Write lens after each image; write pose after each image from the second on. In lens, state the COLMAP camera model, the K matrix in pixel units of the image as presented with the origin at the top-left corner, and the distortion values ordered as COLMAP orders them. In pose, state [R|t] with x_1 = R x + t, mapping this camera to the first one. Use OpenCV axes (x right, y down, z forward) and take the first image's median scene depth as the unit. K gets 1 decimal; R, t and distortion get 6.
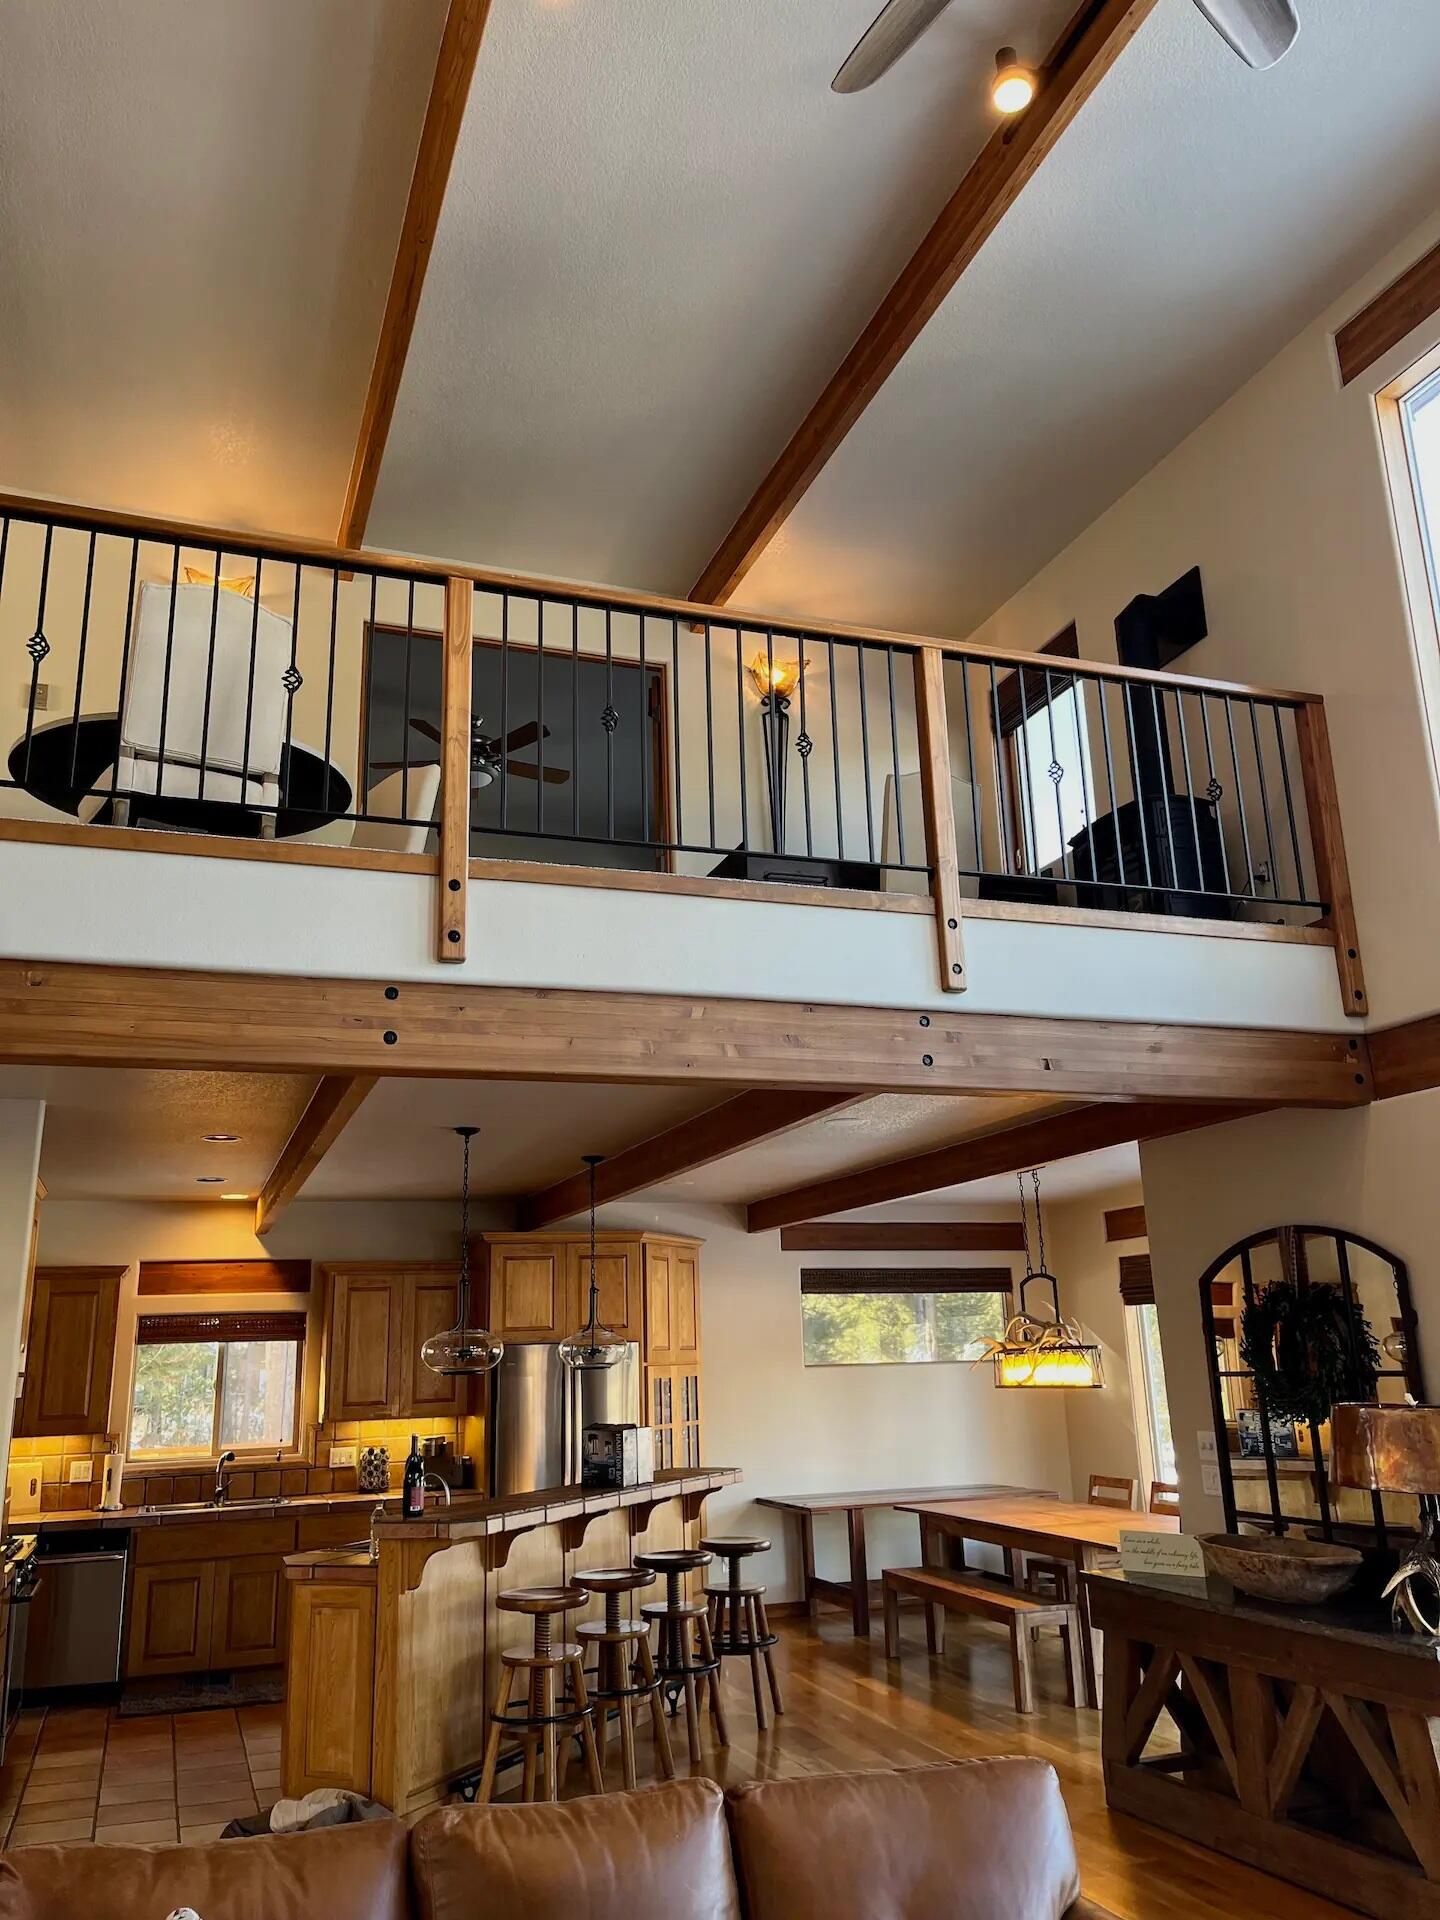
lens RADIAL K [[1476.4, 0, 724.5], [0, 1476.4, 956.4], [0, 0, 1]] dist [0.033290, -0.006080]
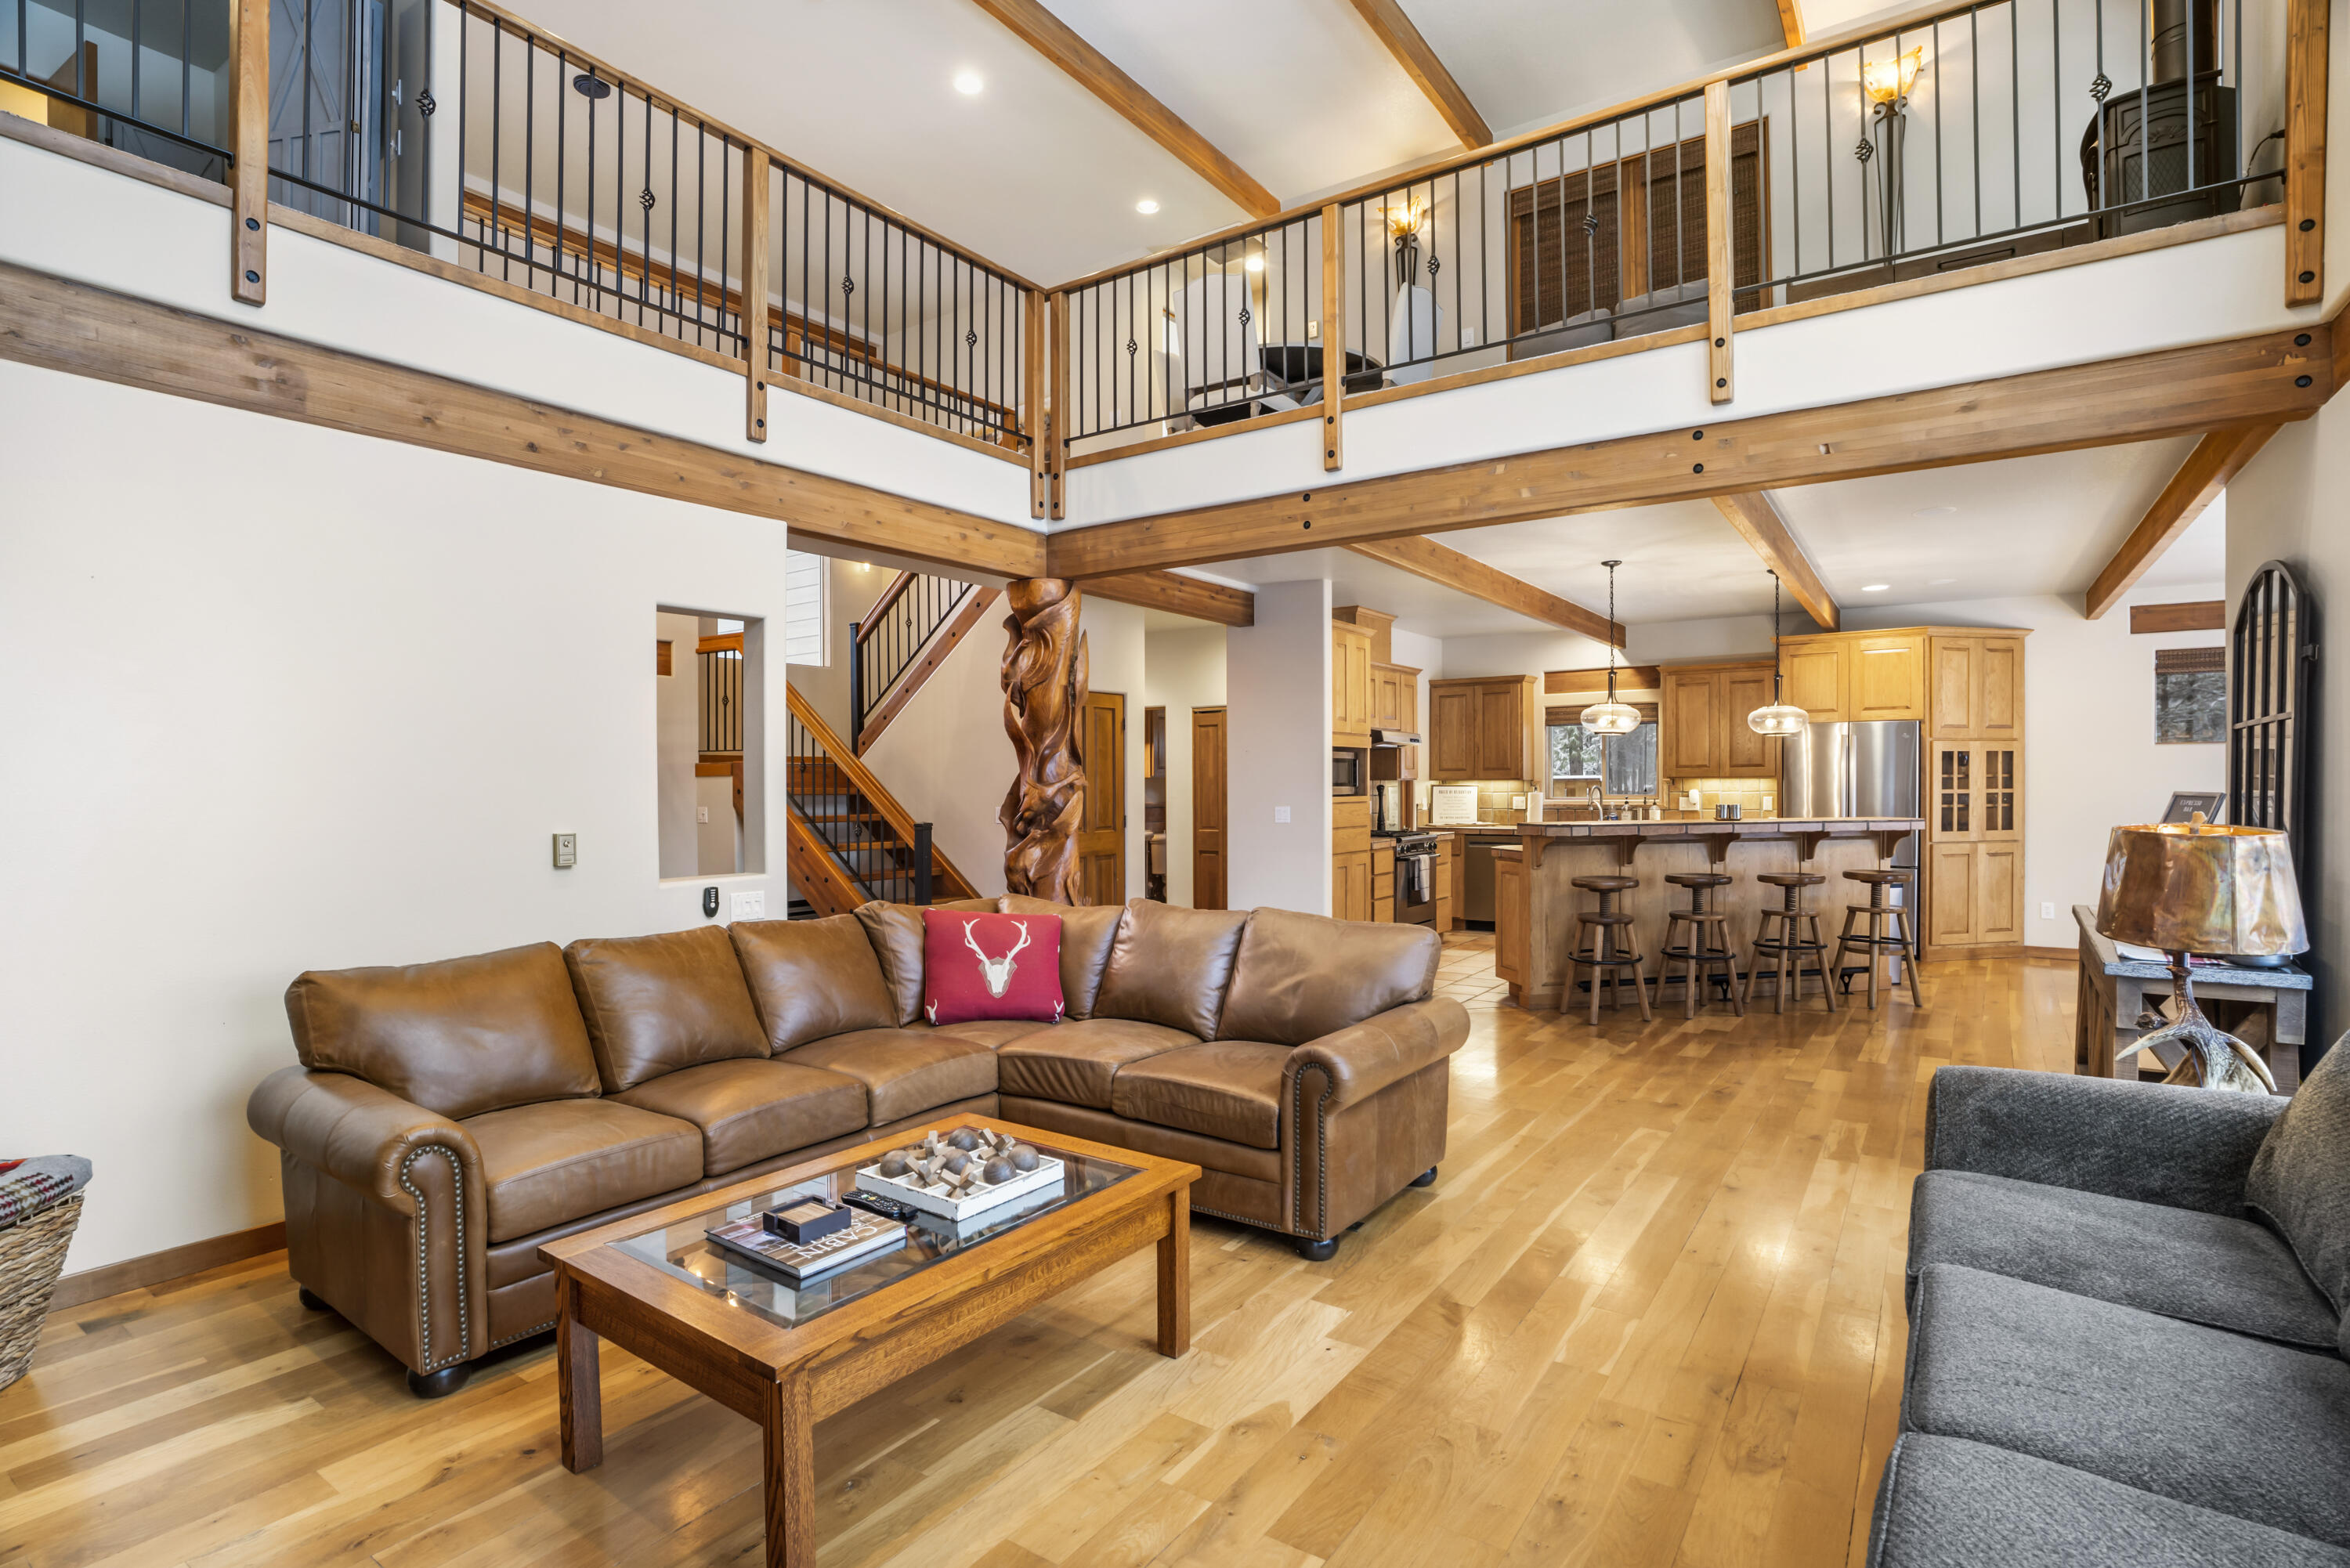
lens RADIAL K [[1151.1, 0, 1165.9], [0, 1151.1, 792.1], [0, 0, 1]] dist [-0.060750, 0.027287]
pose [[0.571613, 0.033156, -0.819853, 0.374666], [0.204970, 0.961736, 0.181801, 0.038283], [0.794510, -0.271966, 0.542944, 0.044218]]
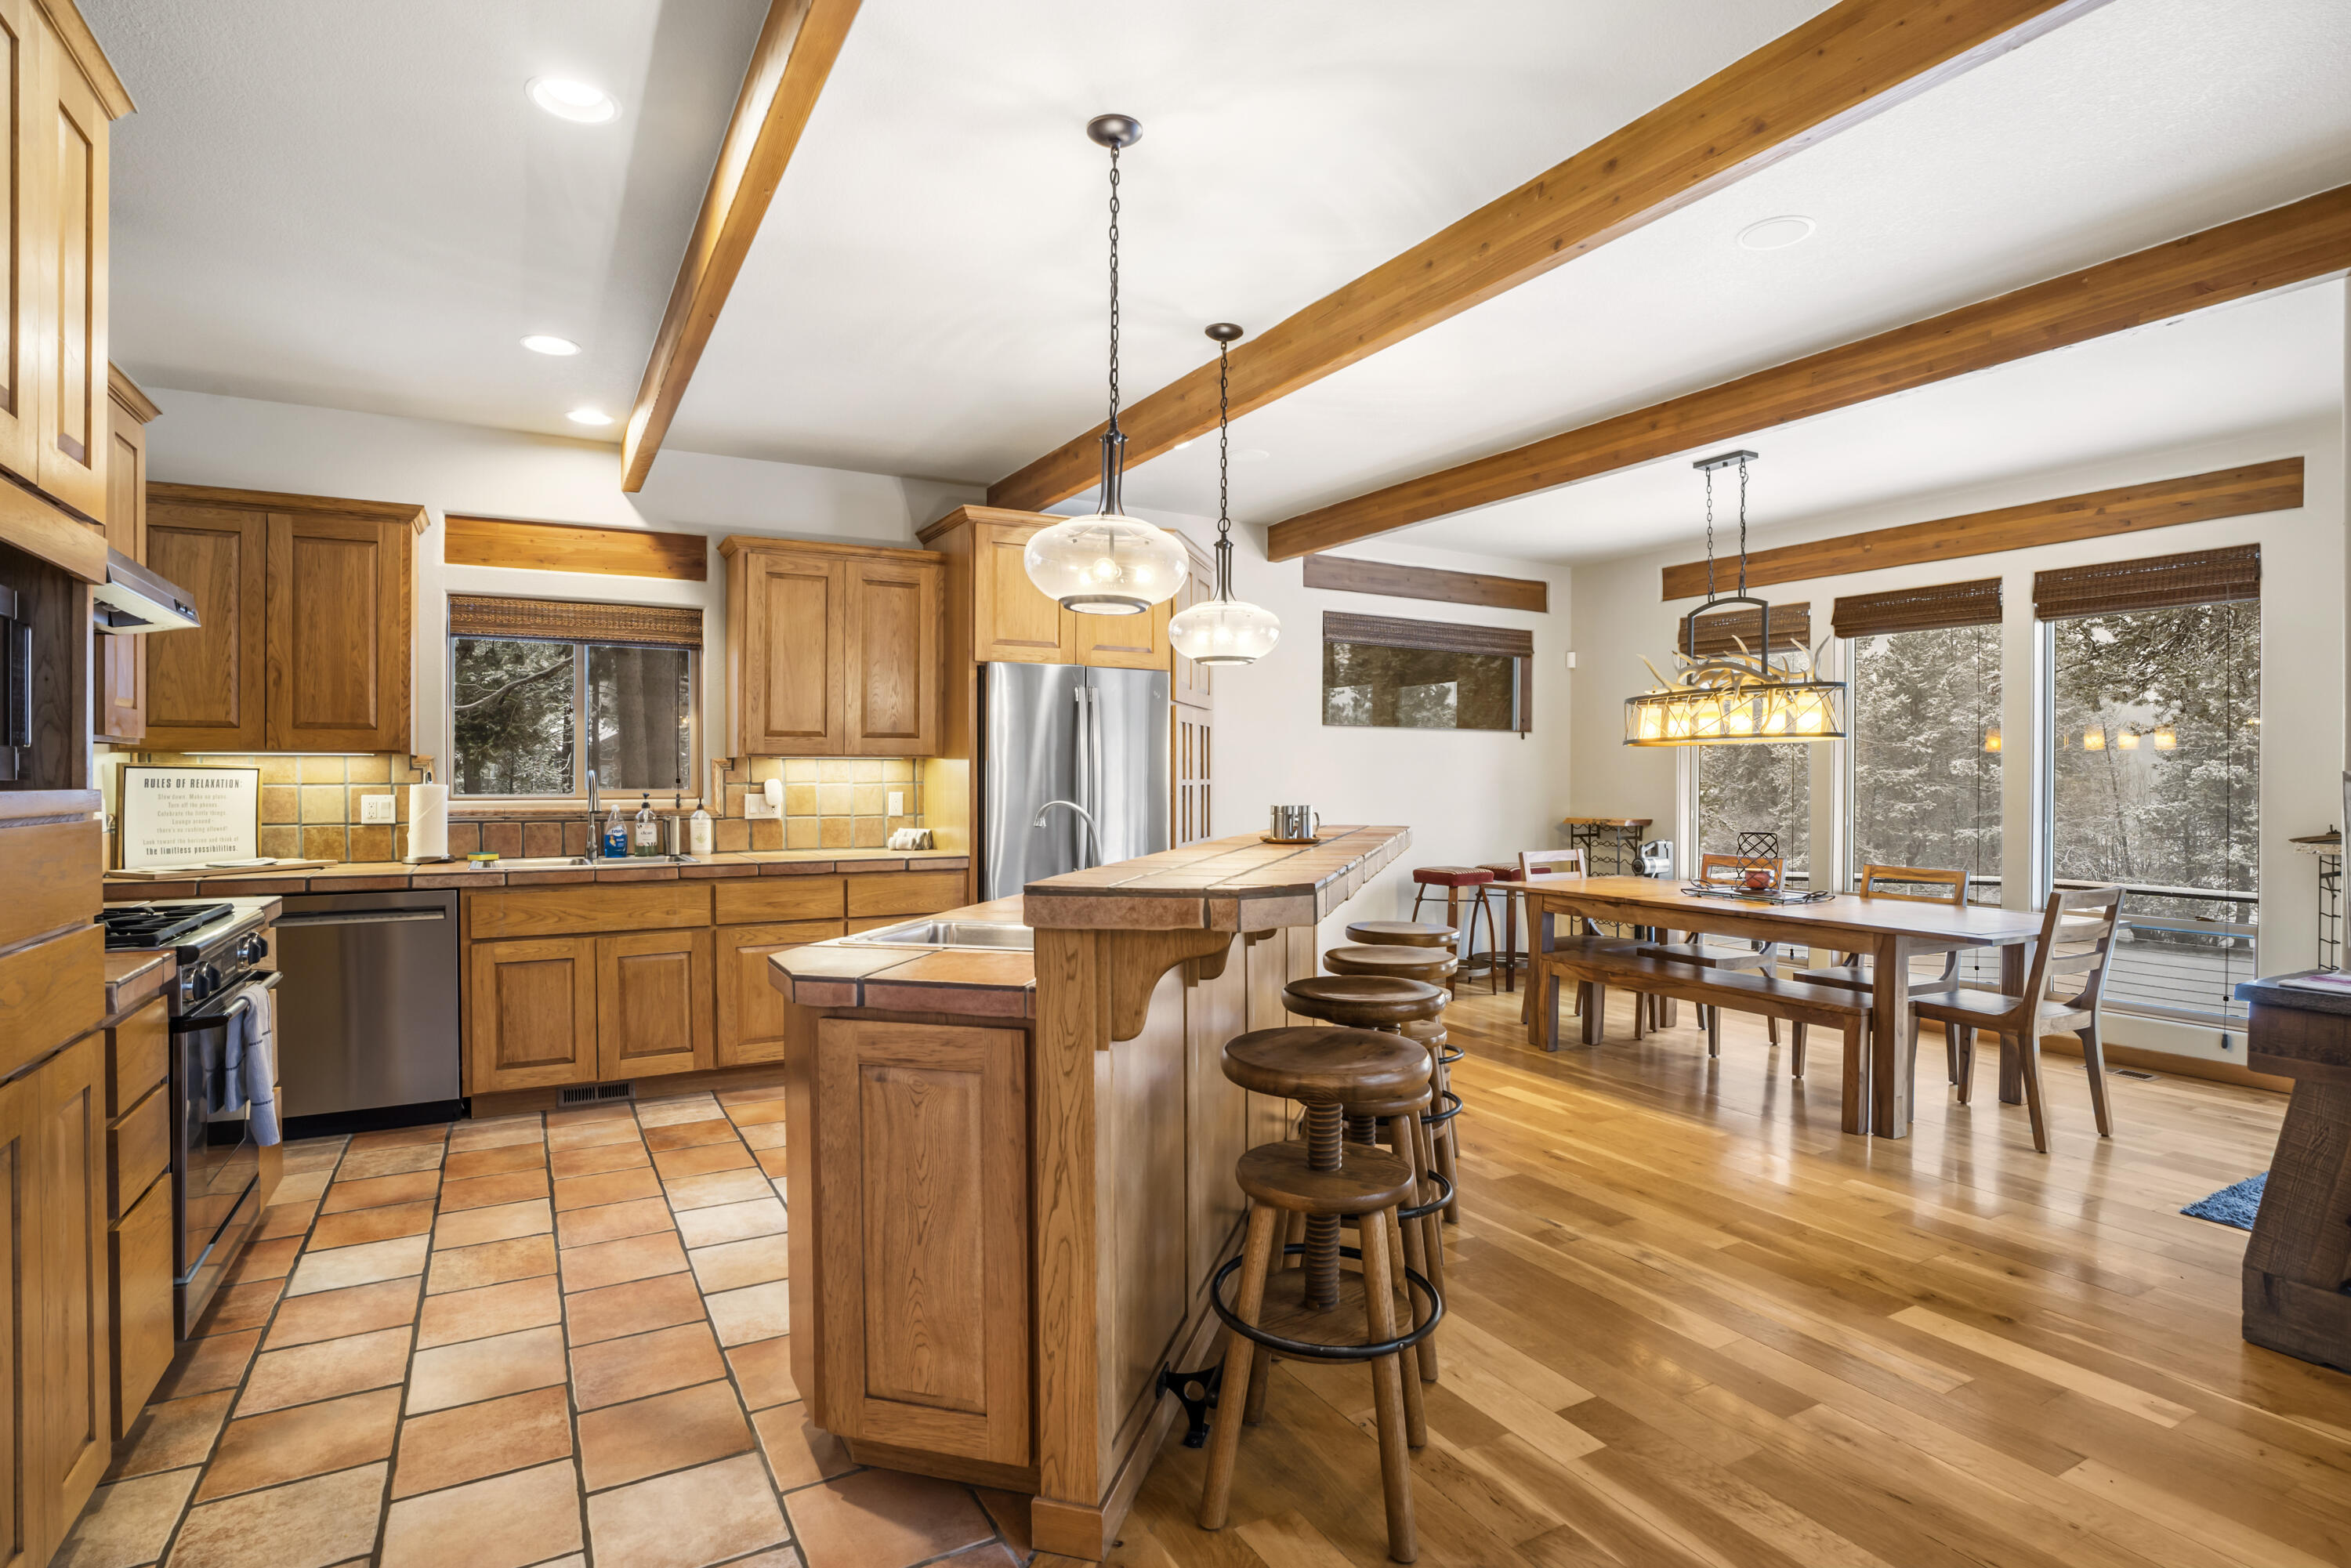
lens RADIAL K [[1151.6, 0, 1166.4], [0, 1151.6, 792.1], [0, 0, 1]] dist [-0.060750, 0.027287]
pose [[0.984472, 0.030144, 0.172932, -0.177763], [-0.076037, 0.961155, 0.265329, 0.186069], [-0.158217, -0.274359, 0.948522, 0.487958]]
